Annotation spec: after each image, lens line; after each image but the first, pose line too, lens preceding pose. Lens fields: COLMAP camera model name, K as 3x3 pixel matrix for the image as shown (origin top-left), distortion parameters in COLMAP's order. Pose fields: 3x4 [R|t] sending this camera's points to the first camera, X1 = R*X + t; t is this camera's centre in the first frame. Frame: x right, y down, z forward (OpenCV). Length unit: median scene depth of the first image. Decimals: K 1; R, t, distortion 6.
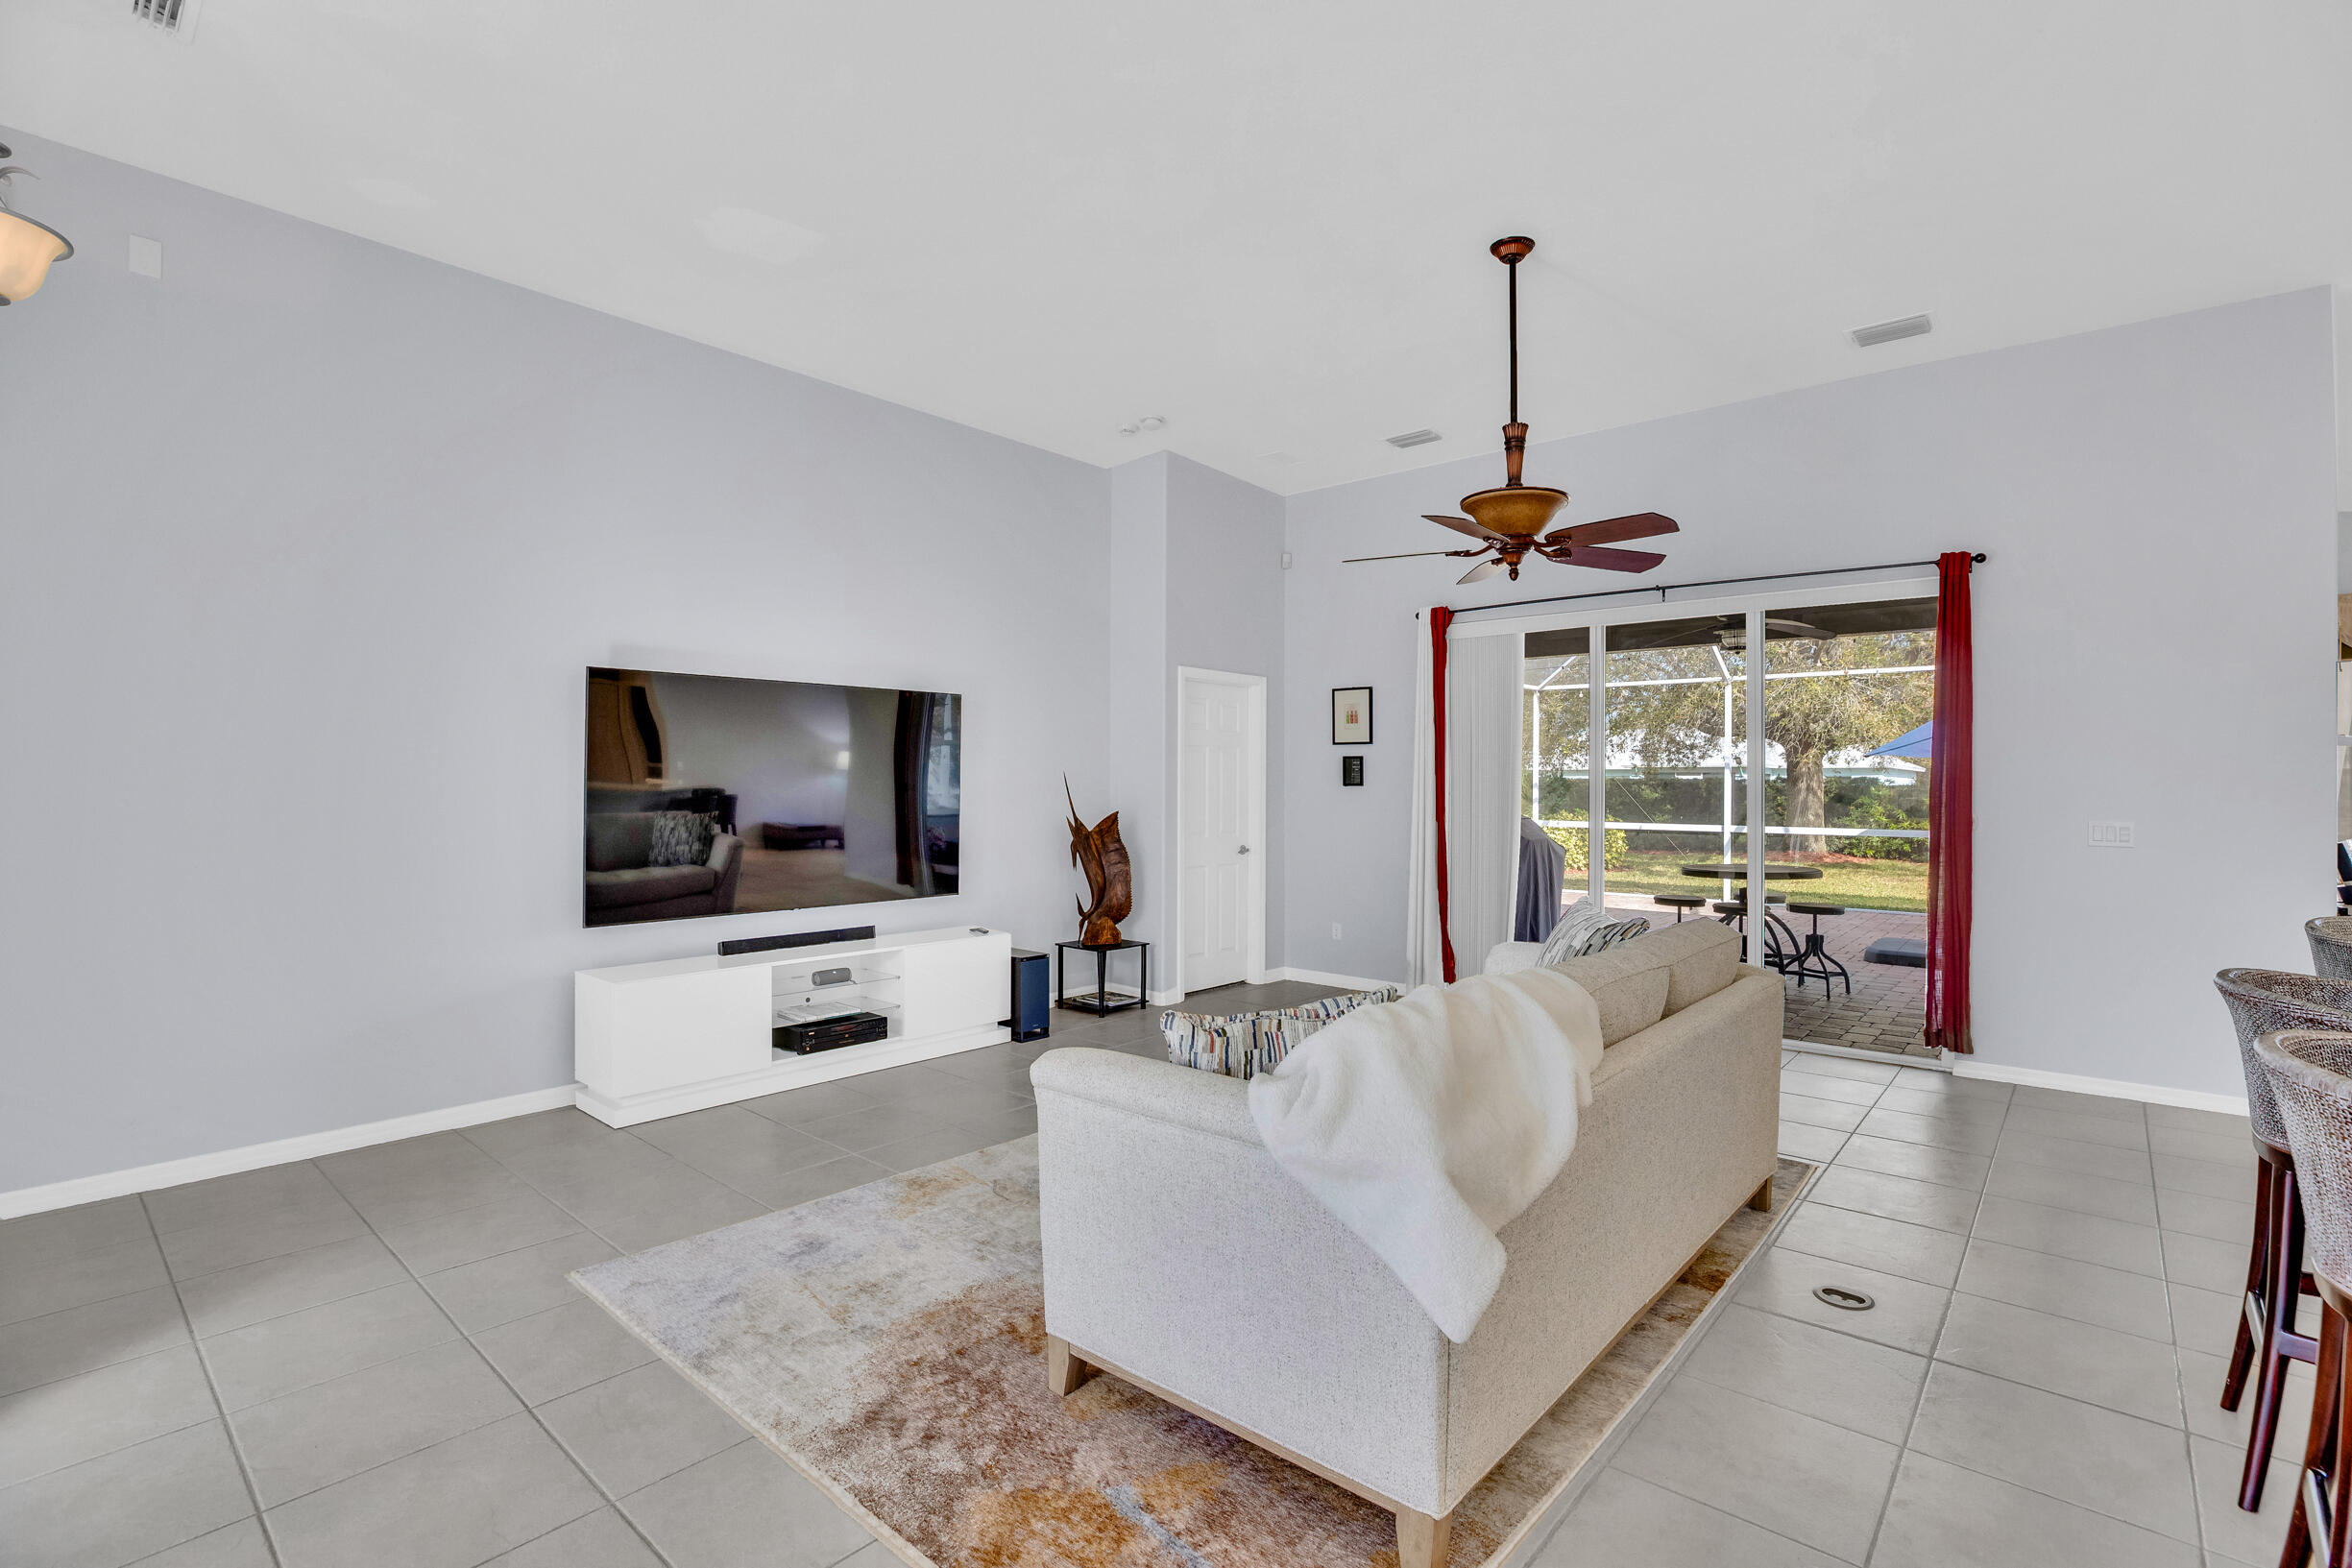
lens RADIAL K [[1076.0, 0, 1194.7], [0, 1076.0, 784.7], [0, 0, 1]] dist [-0.040562, 0.010215]
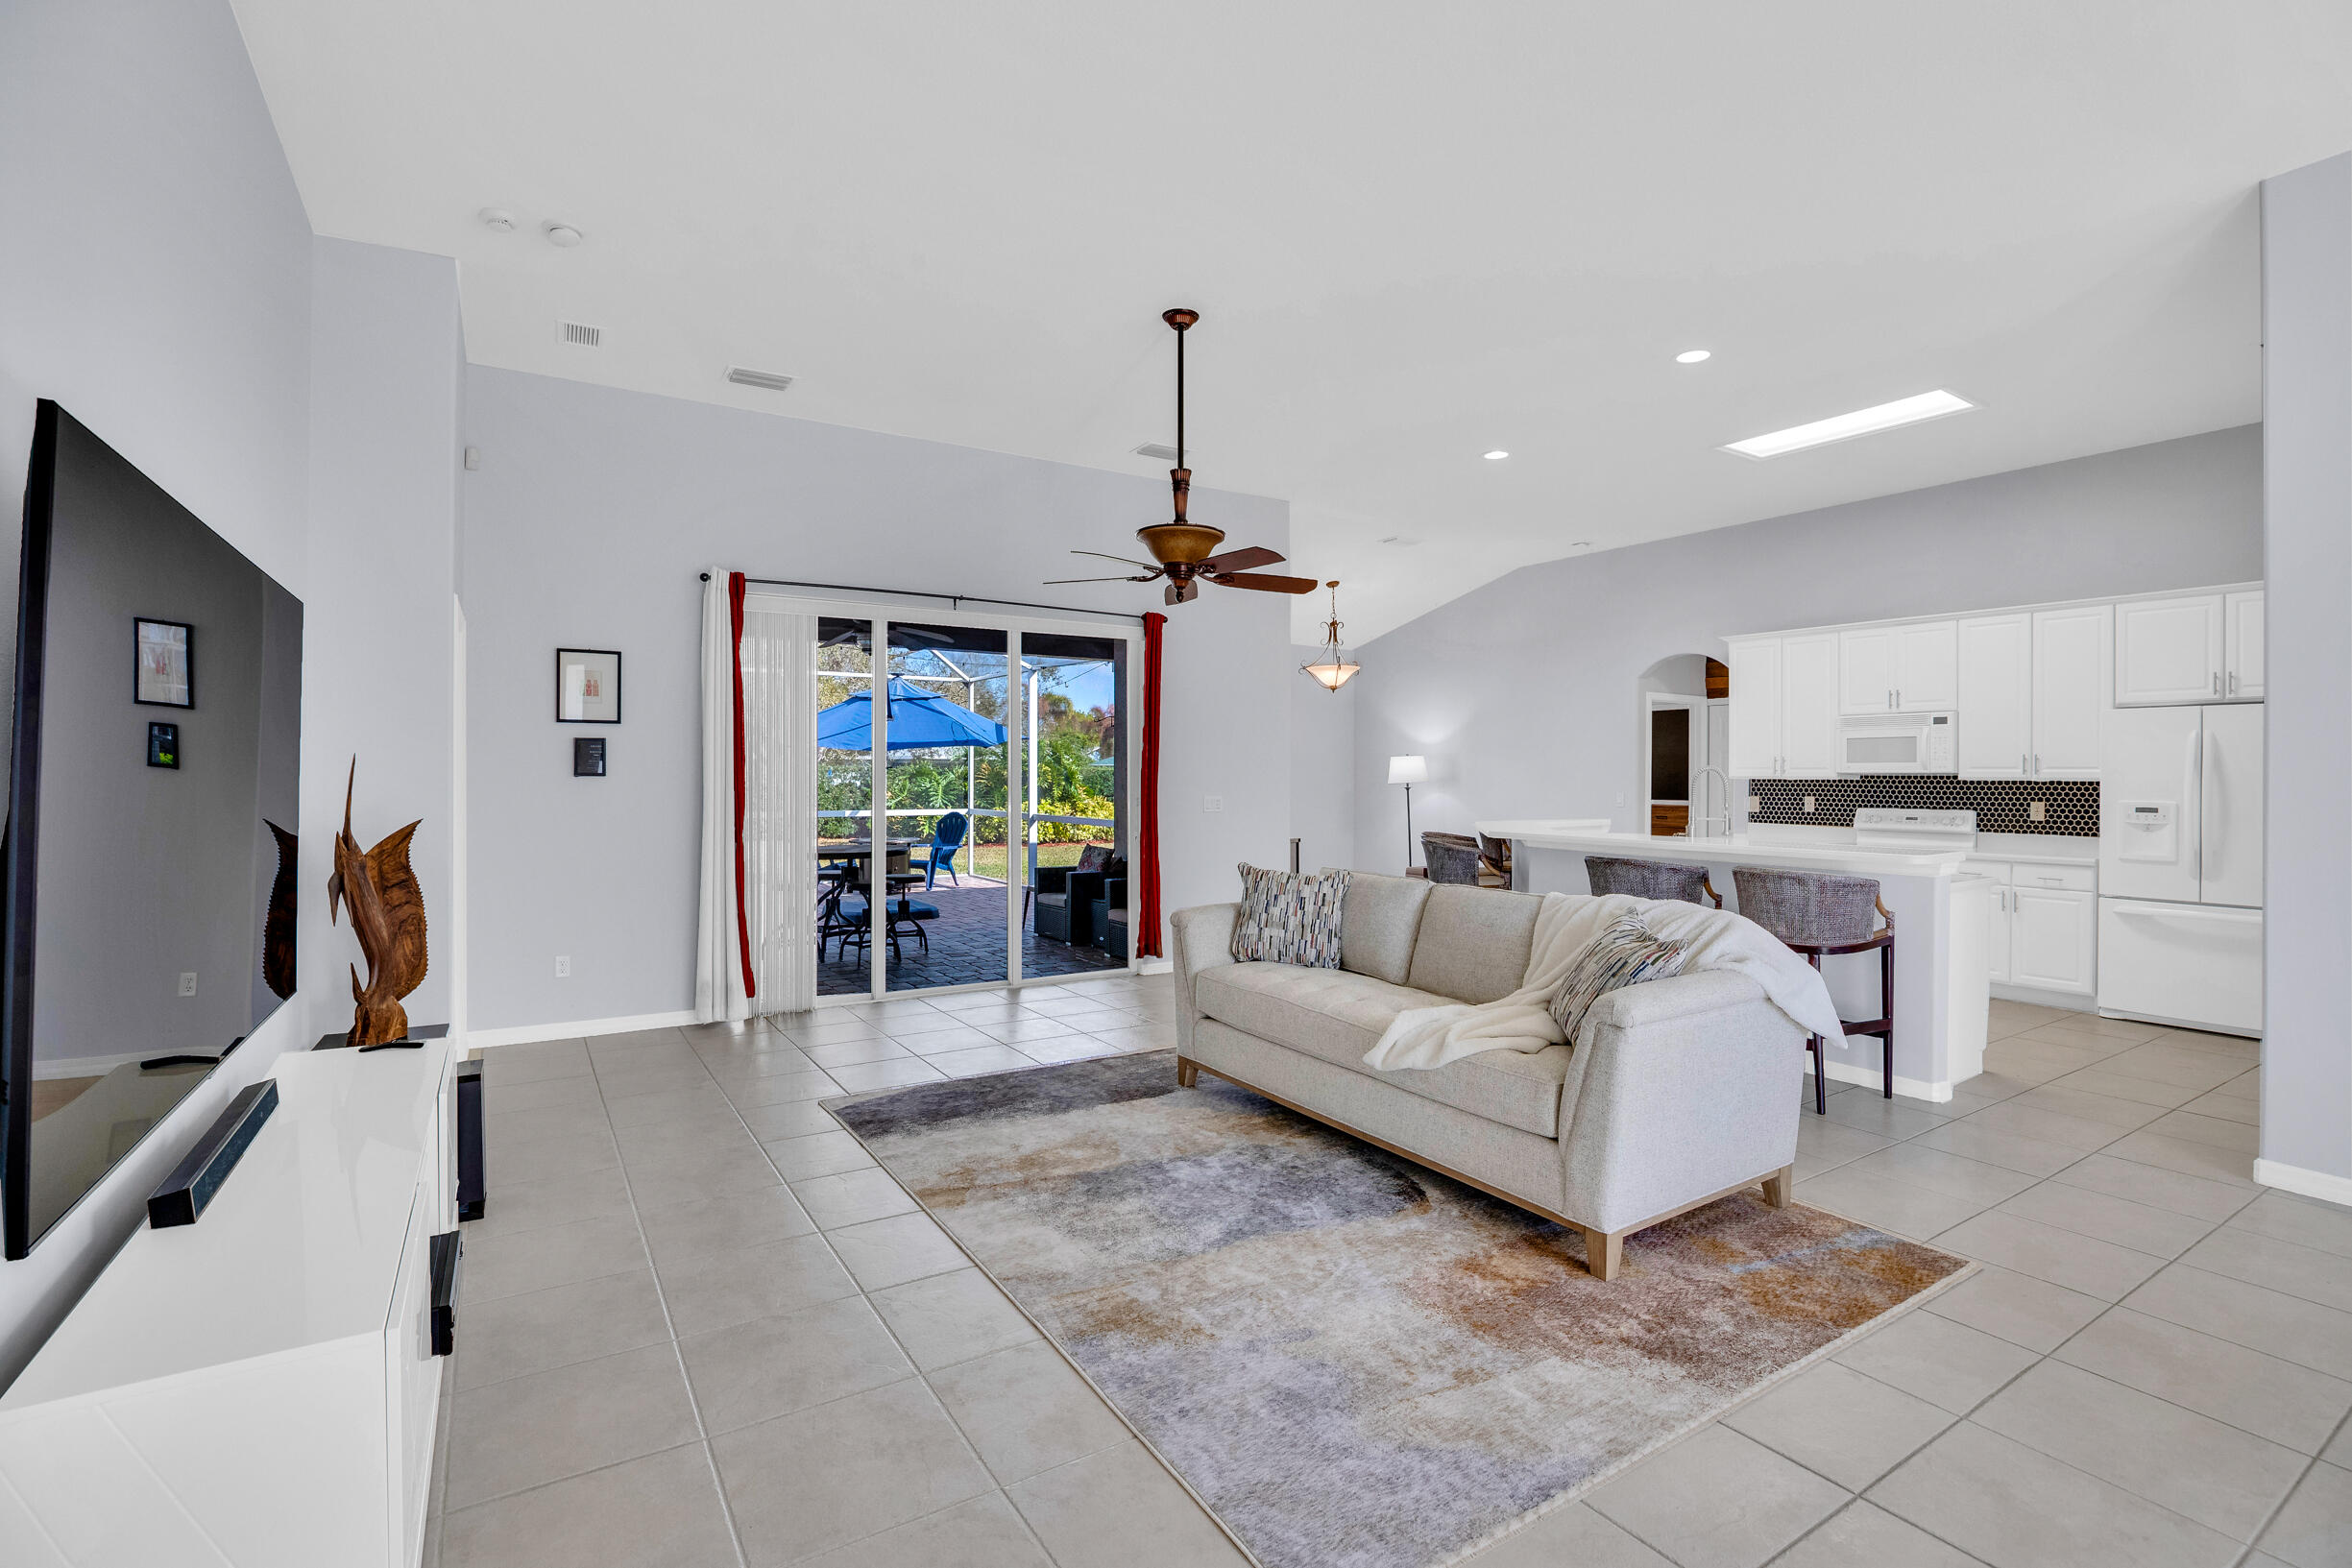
lens RADIAL K [[1076.0, 0, 1185.6], [0, 1076.0, 779.3], [0, 0, 1]] dist [-0.040562, 0.010215]
pose [[0.290264, -0.008026, 0.956913, -0.521125], [0.000722, 0.999966, 0.008168, -0.002988], [-0.956946, -0.001680, 0.290260, 0.404204]]
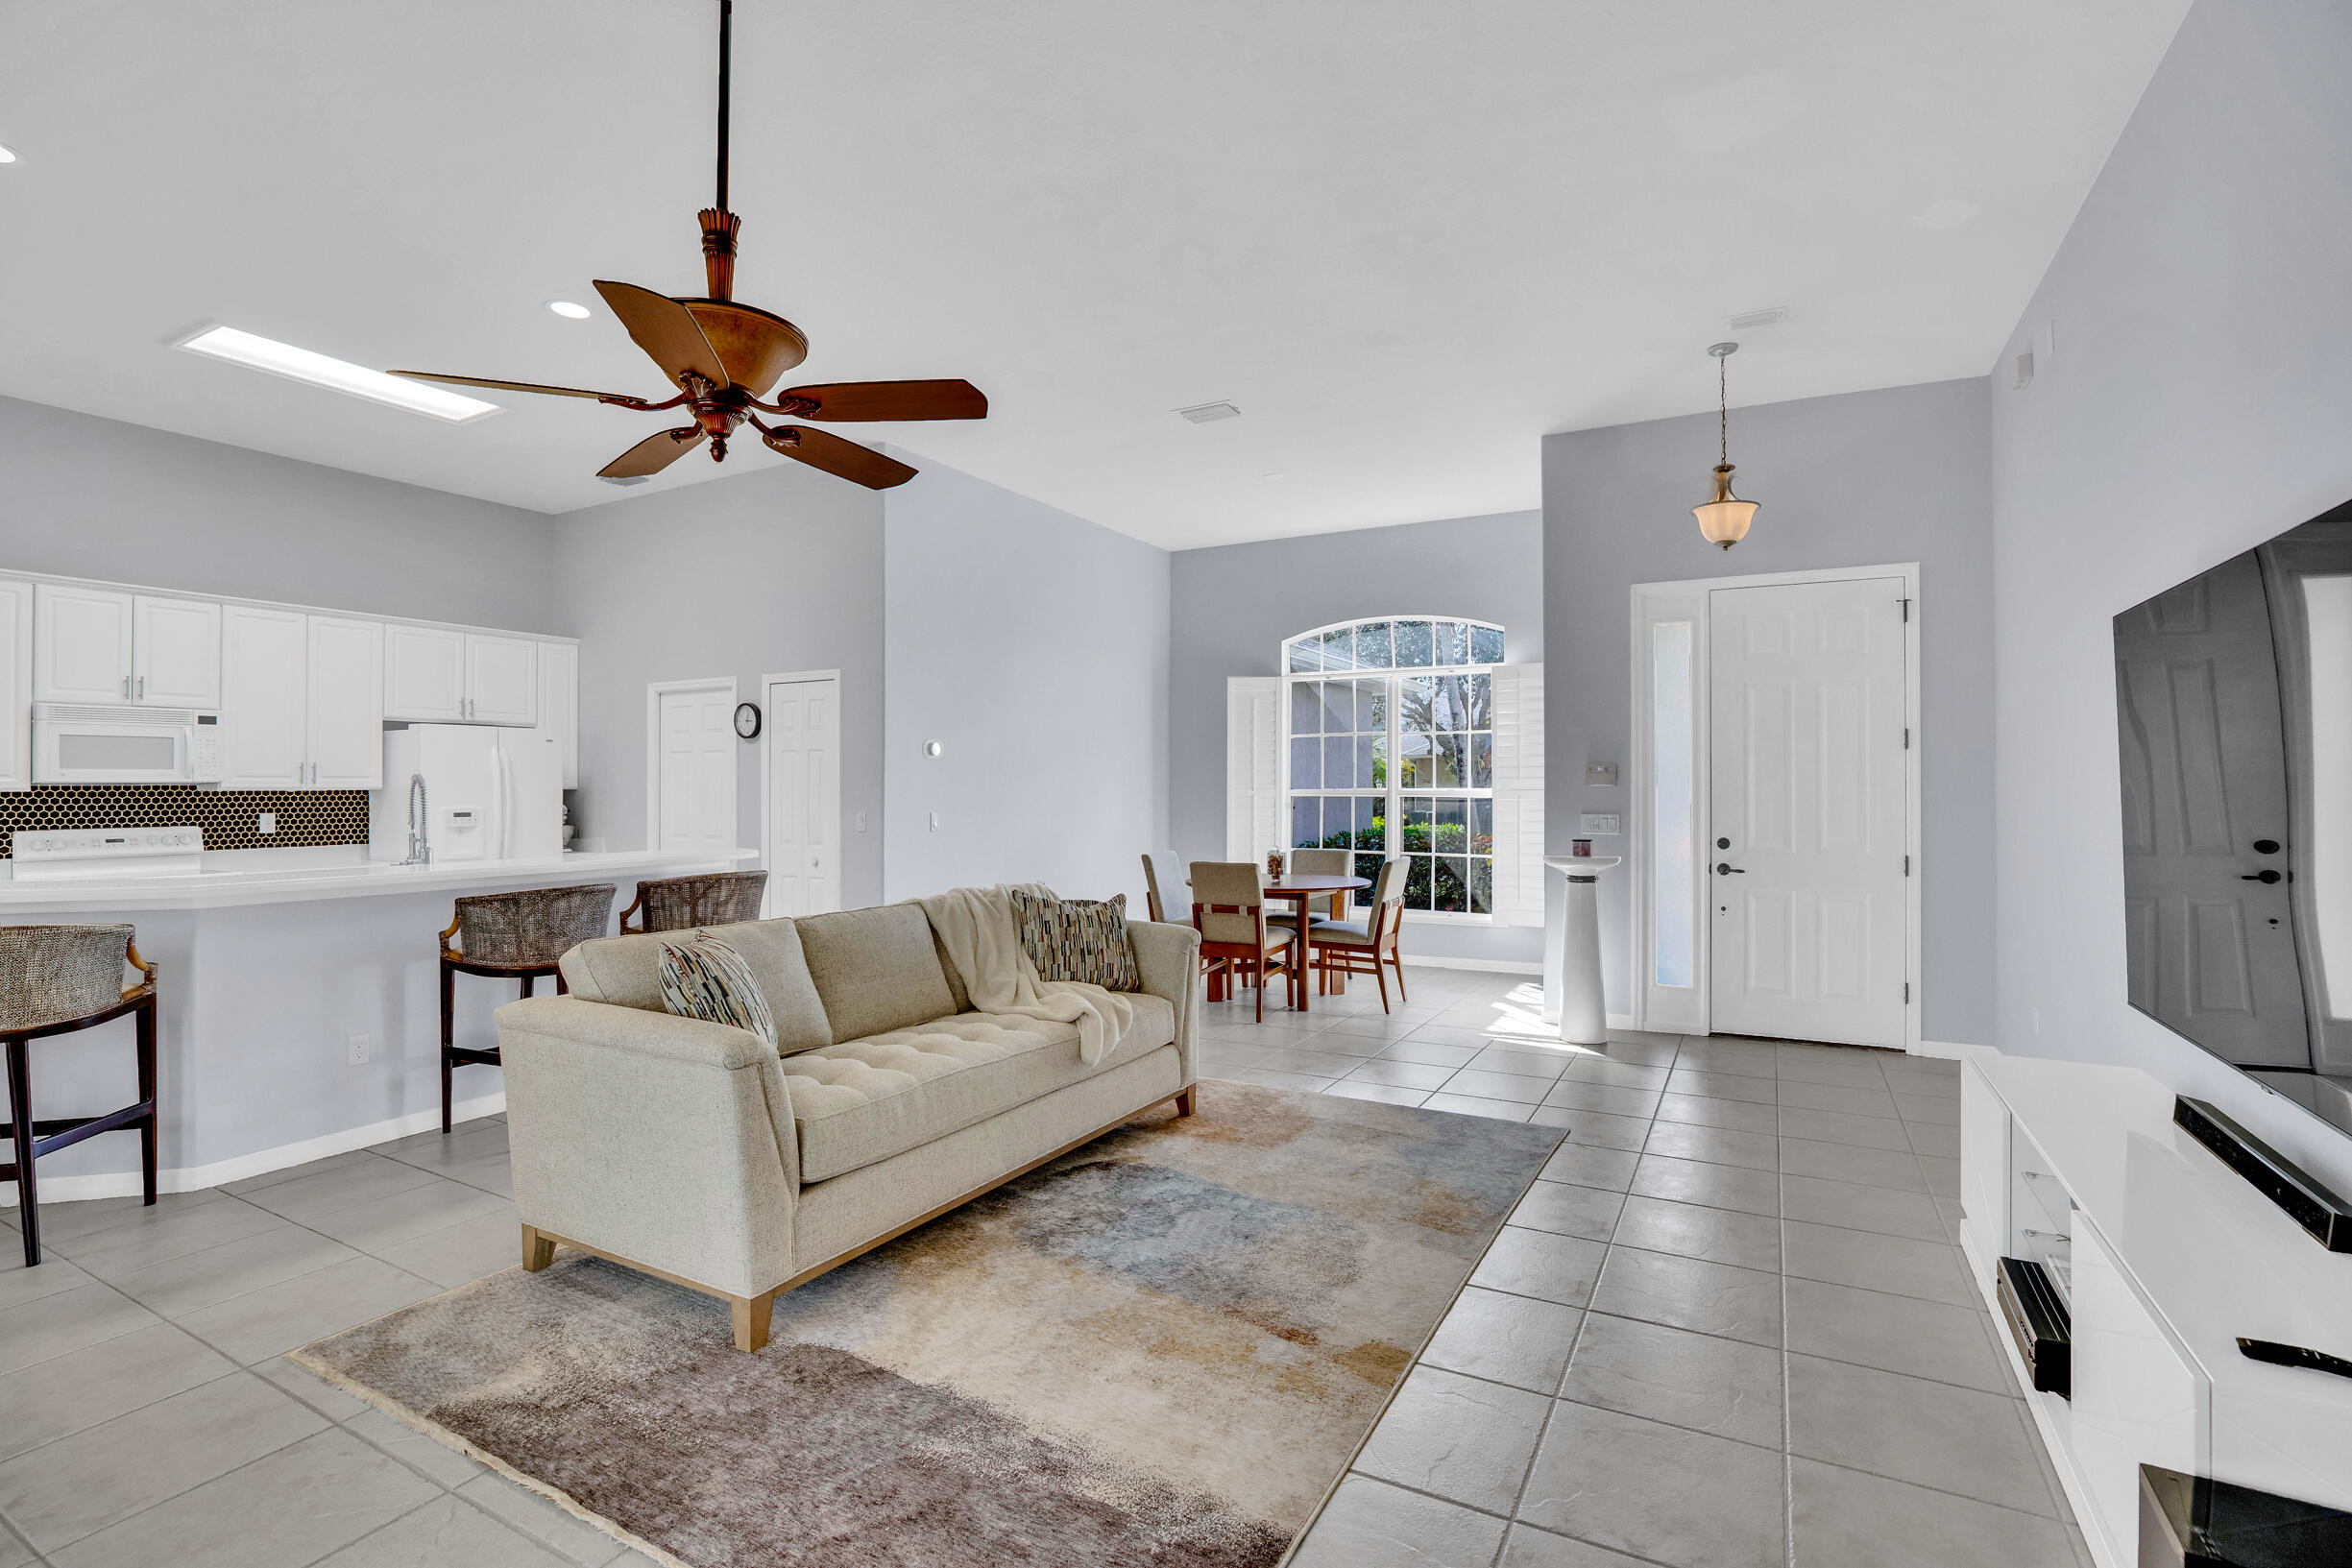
lens RADIAL K [[1076.0, 0, 1227.3], [0, 1076.0, 744.5], [0, 0, 1]] dist [-0.040562, 0.010215]
pose [[-0.973433, -0.008673, -0.228807, 0.098524], [-0.000611, 0.999377, -0.035283, -0.001482], [0.228971, -0.034205, -0.972832, 1.052691]]
